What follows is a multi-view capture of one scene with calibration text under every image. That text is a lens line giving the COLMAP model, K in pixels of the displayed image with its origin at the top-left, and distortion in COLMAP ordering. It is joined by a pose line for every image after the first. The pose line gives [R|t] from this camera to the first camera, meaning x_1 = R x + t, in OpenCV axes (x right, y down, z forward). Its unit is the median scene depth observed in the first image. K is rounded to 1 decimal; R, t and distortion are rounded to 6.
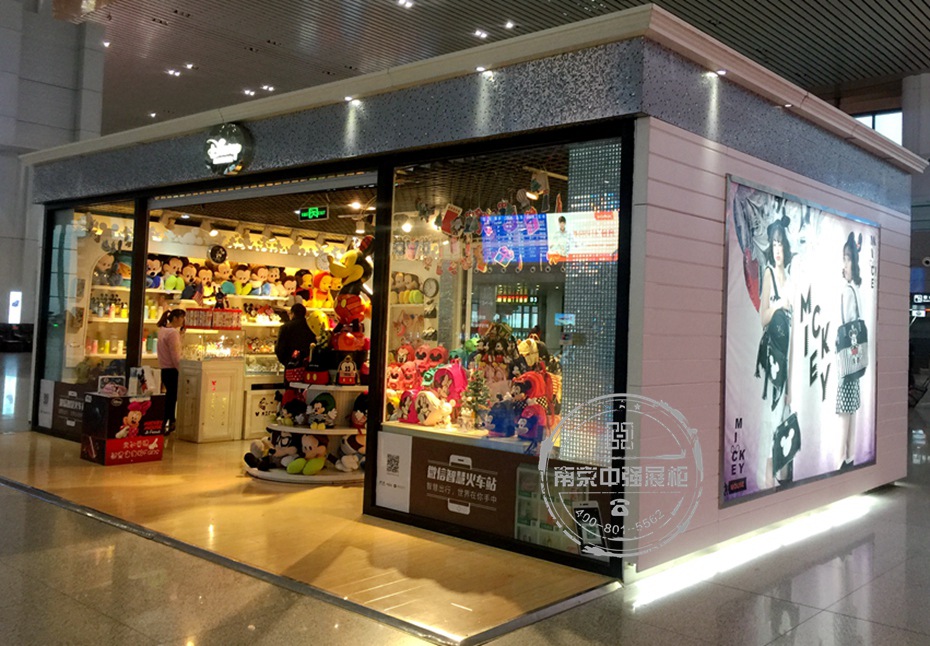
lens RADIAL K [[851.7, 0, 531.9], [0, 851.7, 293.7], [0, 0, 1]] dist [0.064029, 0.000053]
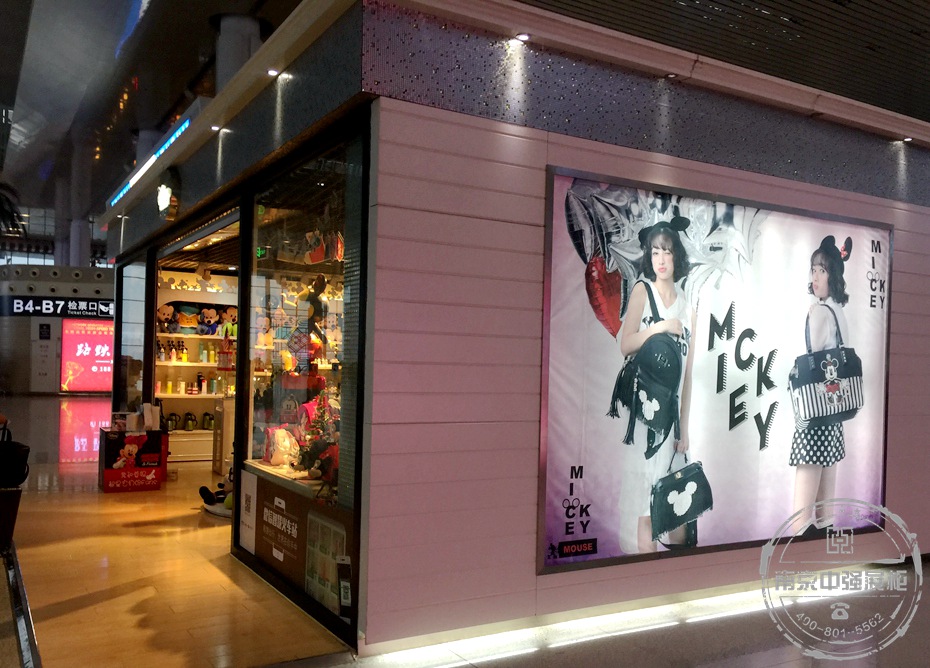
lens RADIAL K [[806.2, 0, 465.9], [0, 806.2, 368.2], [0, 0, 1]] dist [0.060334, -0.004416]
pose [[0.942379, -0.010845, -0.334372, 0.361805], [0.020860, 0.999435, 0.026373, 0.026400], [0.333897, -0.031828, 0.942072, 0.216677]]
